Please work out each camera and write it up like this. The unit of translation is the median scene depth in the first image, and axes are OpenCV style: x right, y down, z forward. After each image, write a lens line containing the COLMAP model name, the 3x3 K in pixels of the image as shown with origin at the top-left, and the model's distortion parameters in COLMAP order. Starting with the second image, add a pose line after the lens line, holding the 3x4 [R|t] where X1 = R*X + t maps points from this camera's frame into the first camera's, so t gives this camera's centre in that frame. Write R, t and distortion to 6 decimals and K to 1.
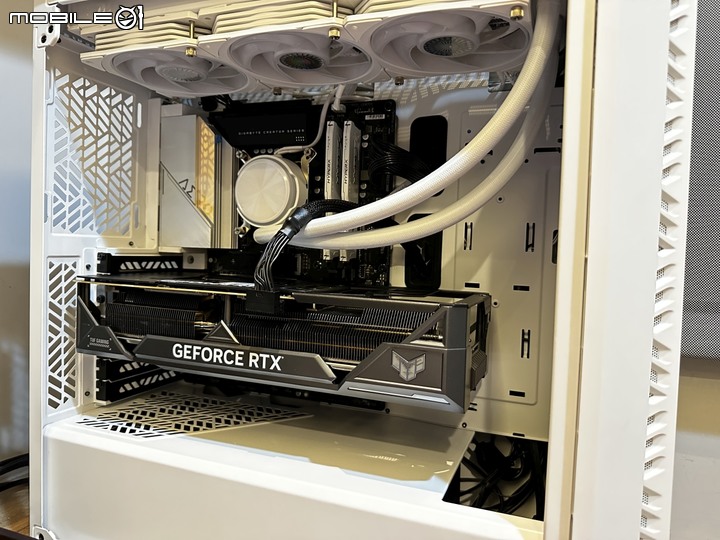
lens RADIAL K [[516.5, 0, 360.0], [0, 516.5, 270.0], [0, 0, 1]] dist [0.093118, -0.161833]
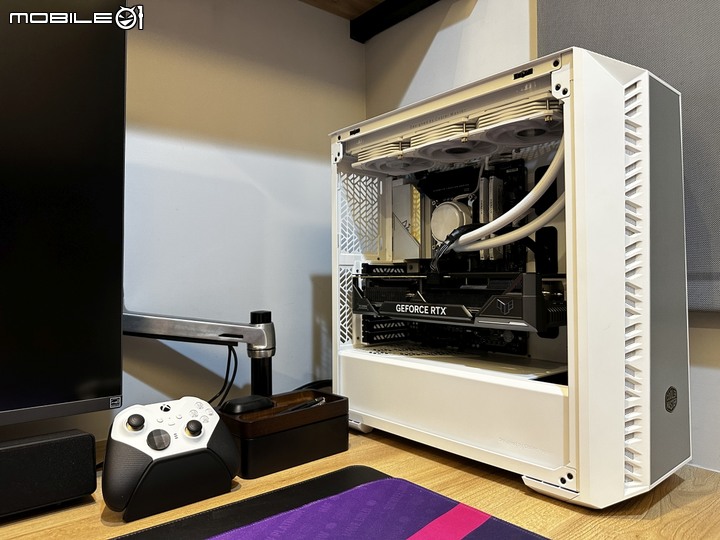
lens RADIAL K [[516.5, 0, 360.0], [0, 516.5, 270.0], [0, 0, 1]] dist [0.093118, -0.161833]
pose [[0.885850, -0.048734, -0.461405, 0.356899], [0.017732, 0.997298, -0.071292, 0.125305], [0.463632, 0.054973, 0.884321, -0.659261]]
